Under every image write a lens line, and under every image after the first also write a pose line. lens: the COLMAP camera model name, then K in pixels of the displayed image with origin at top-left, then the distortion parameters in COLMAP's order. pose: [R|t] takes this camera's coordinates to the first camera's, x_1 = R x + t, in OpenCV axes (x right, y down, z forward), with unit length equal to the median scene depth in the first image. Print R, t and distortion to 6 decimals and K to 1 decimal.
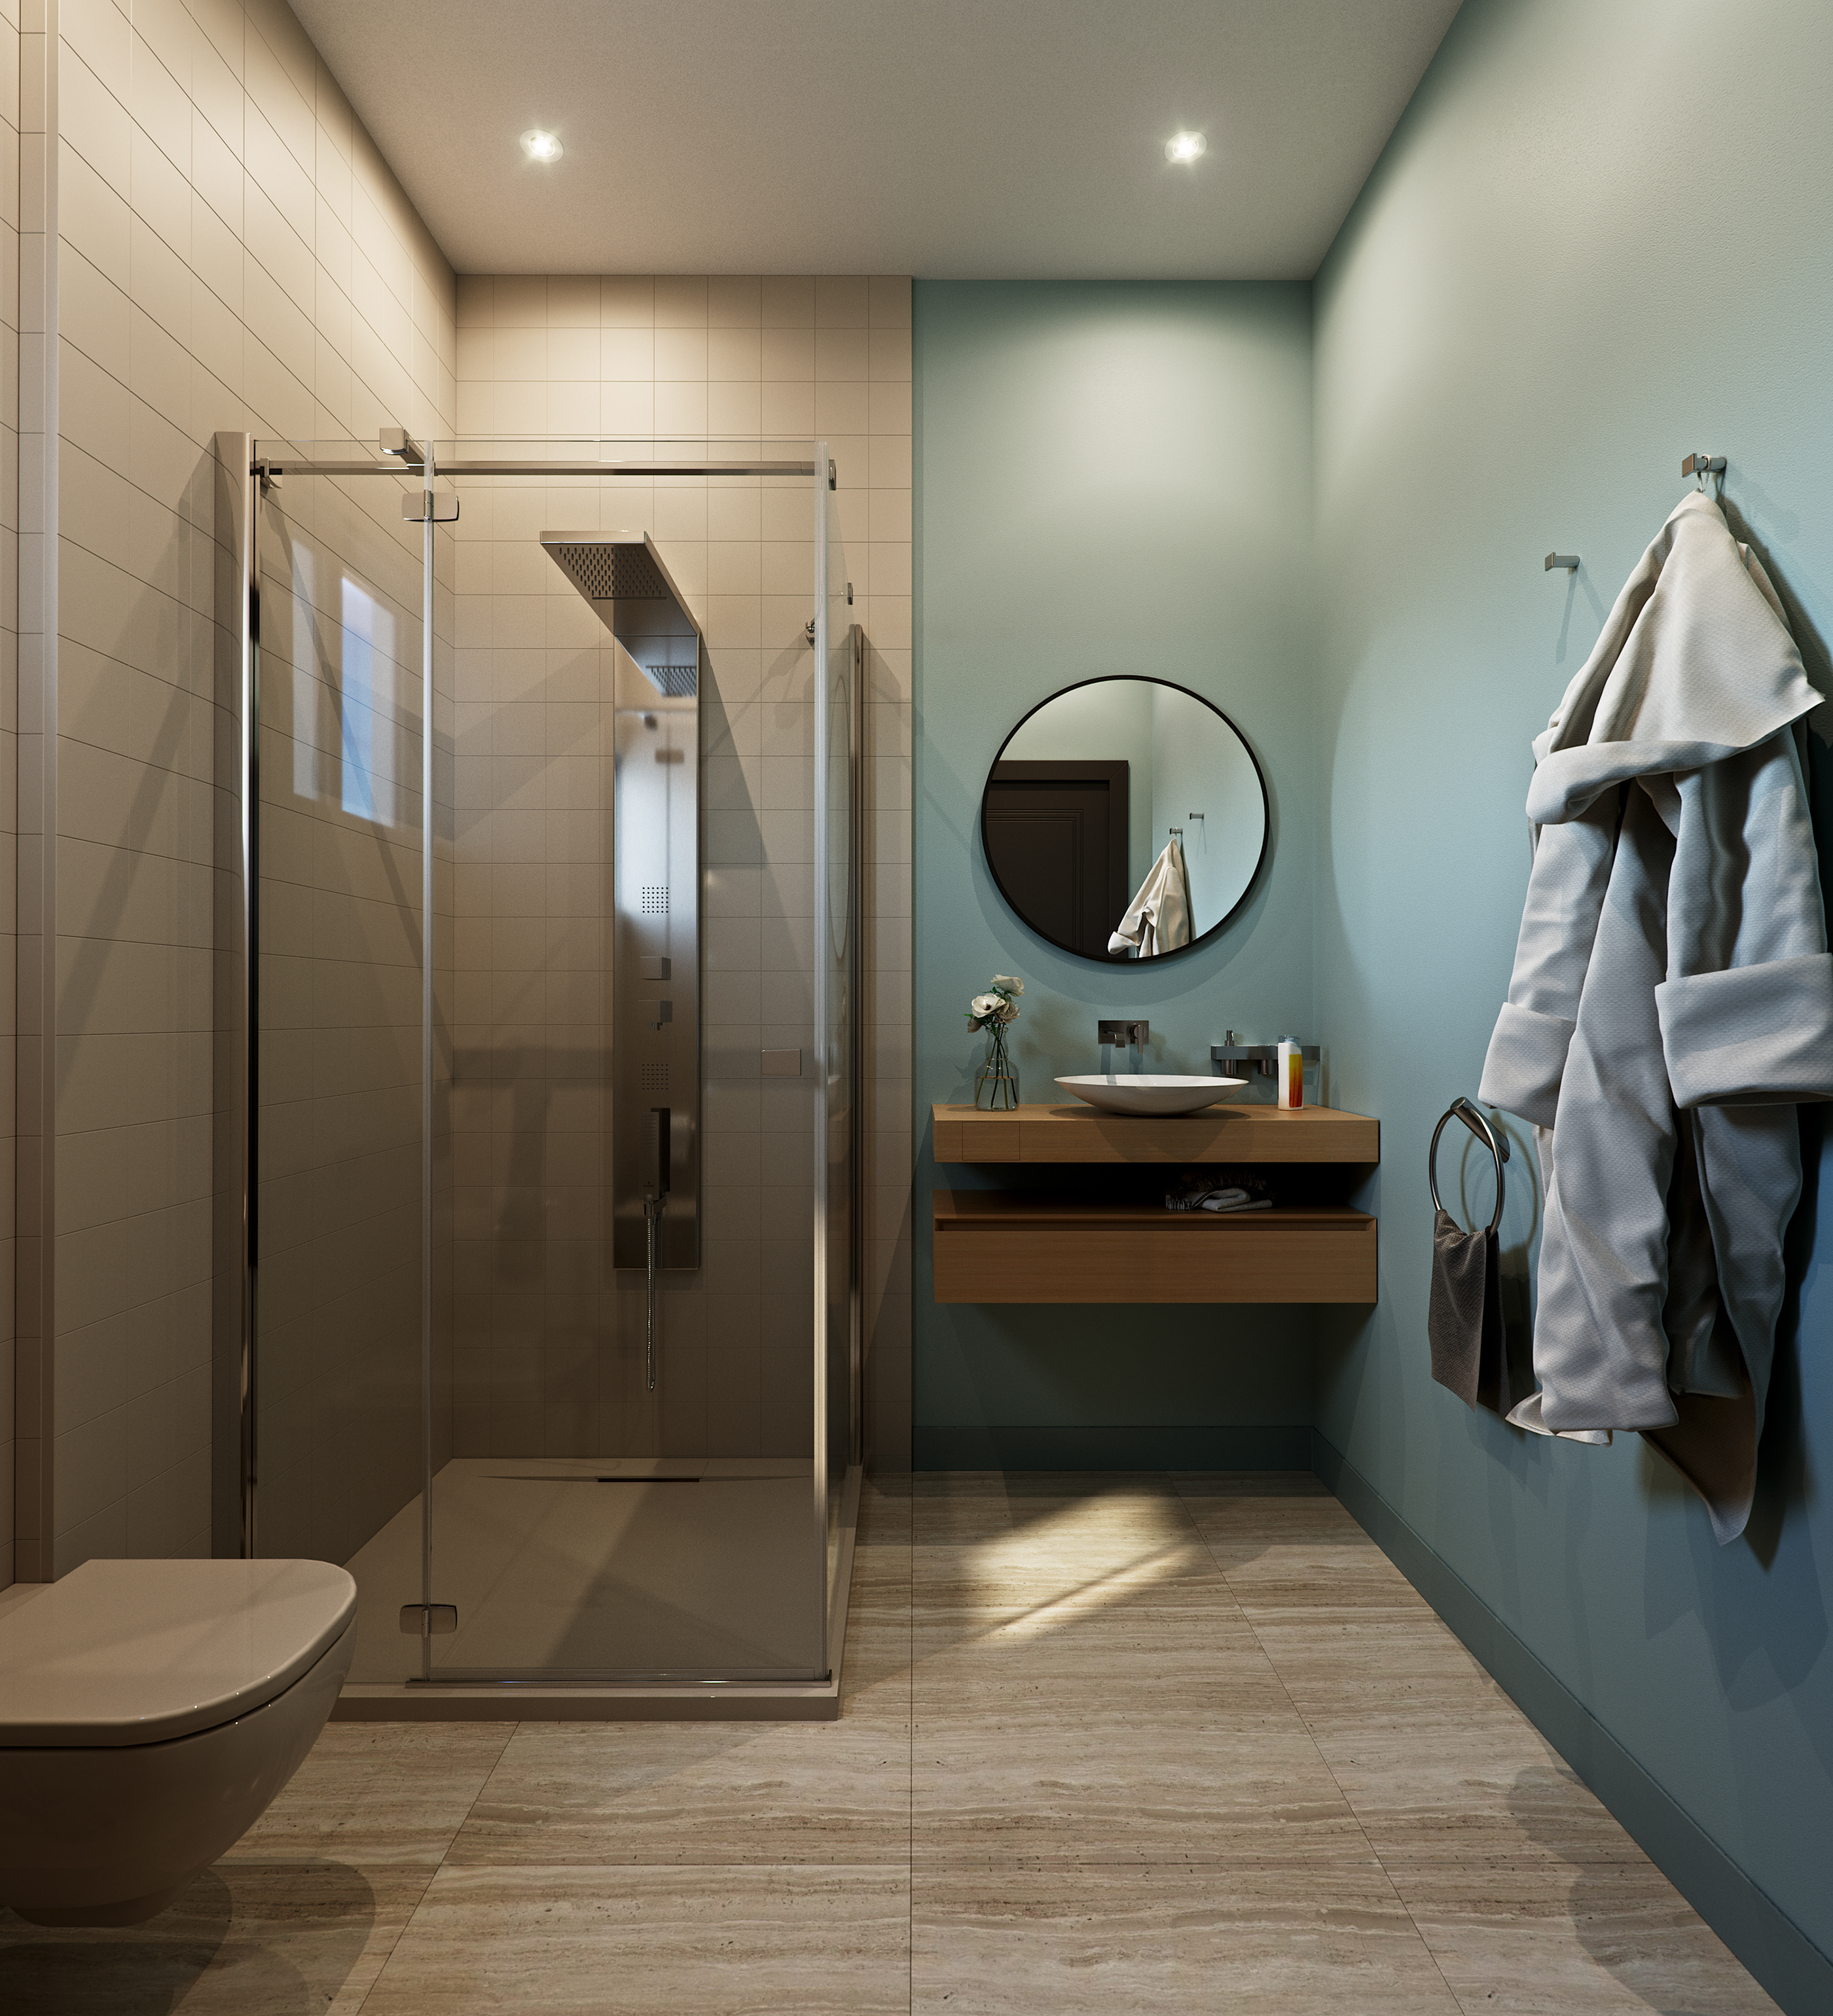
lens RADIAL K [[1075.9, 0, 919.3], [0, 1075.9, 1010.3], [0, 0, 1]] dist [0.001702, 0.001485]
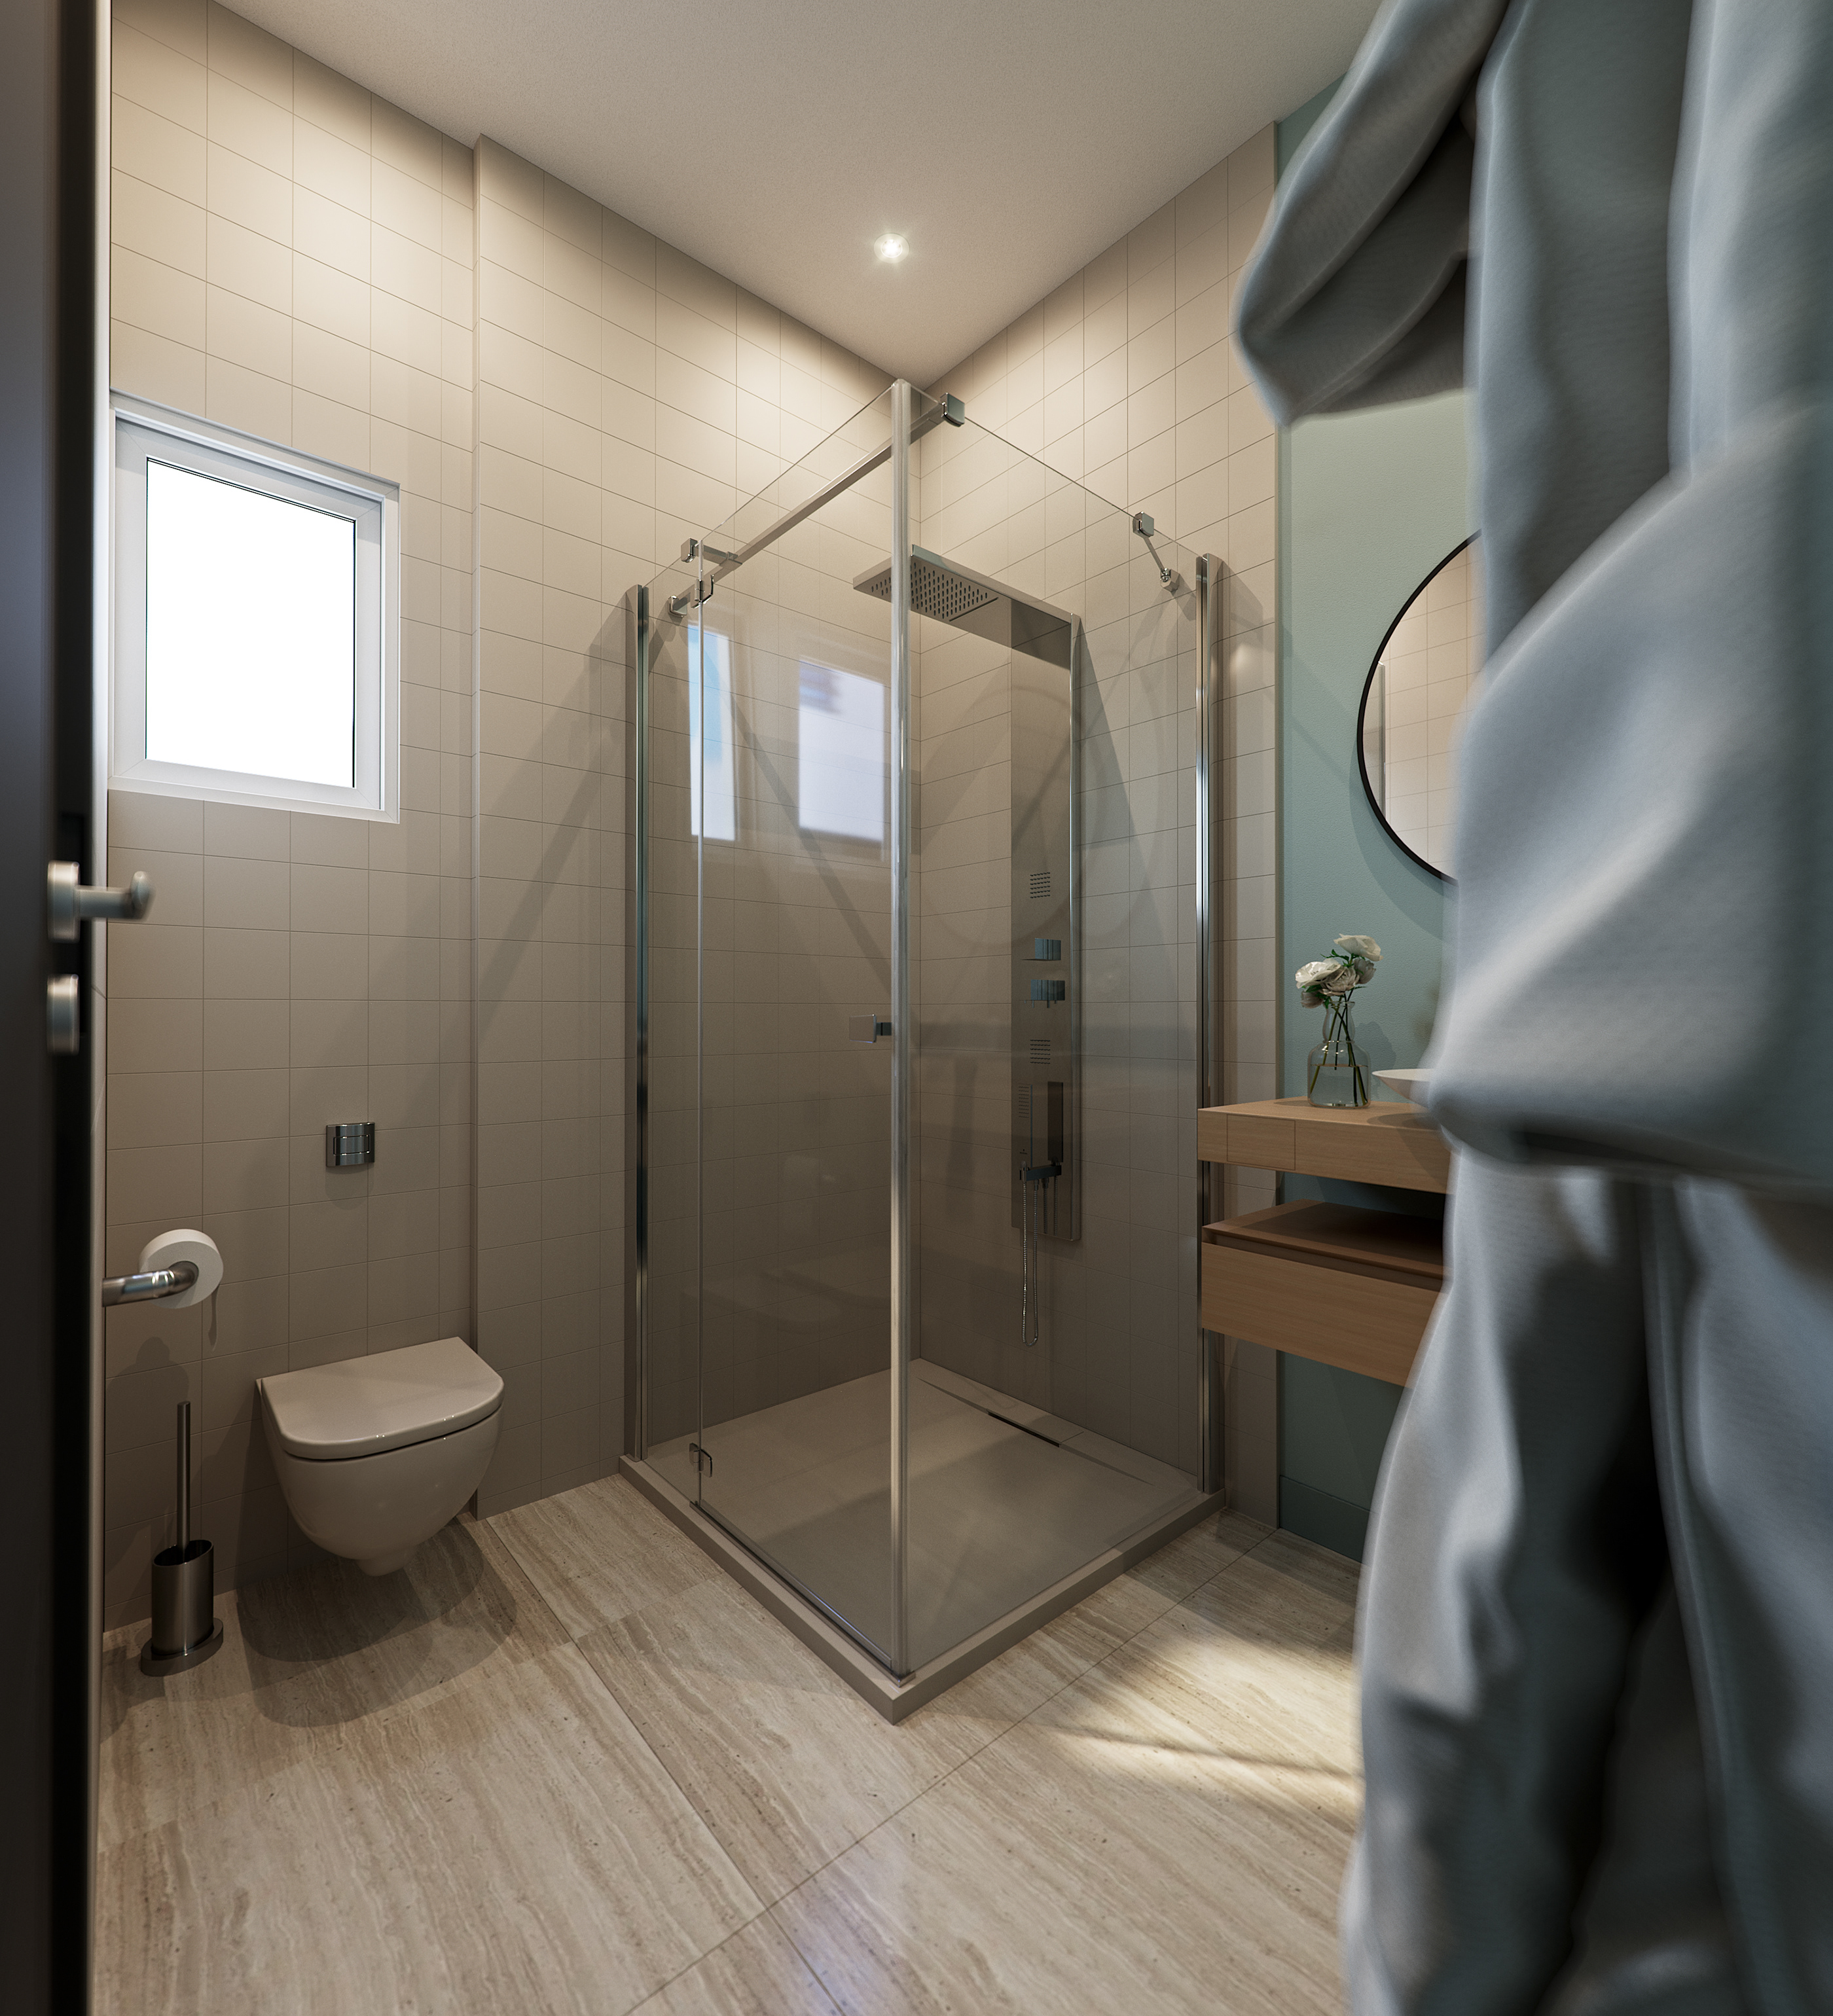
lens RADIAL K [[912.6, 0, 919.3], [0, 912.6, 1007.6], [0, 0, 1]] dist [0.002226, 0.000609]
pose [[0.660461, -0.003380, -0.750852, 0.551053], [0.002121, 0.999994, -0.002636, 0.031705], [0.750857, 0.000148, 0.660465, 0.493961]]
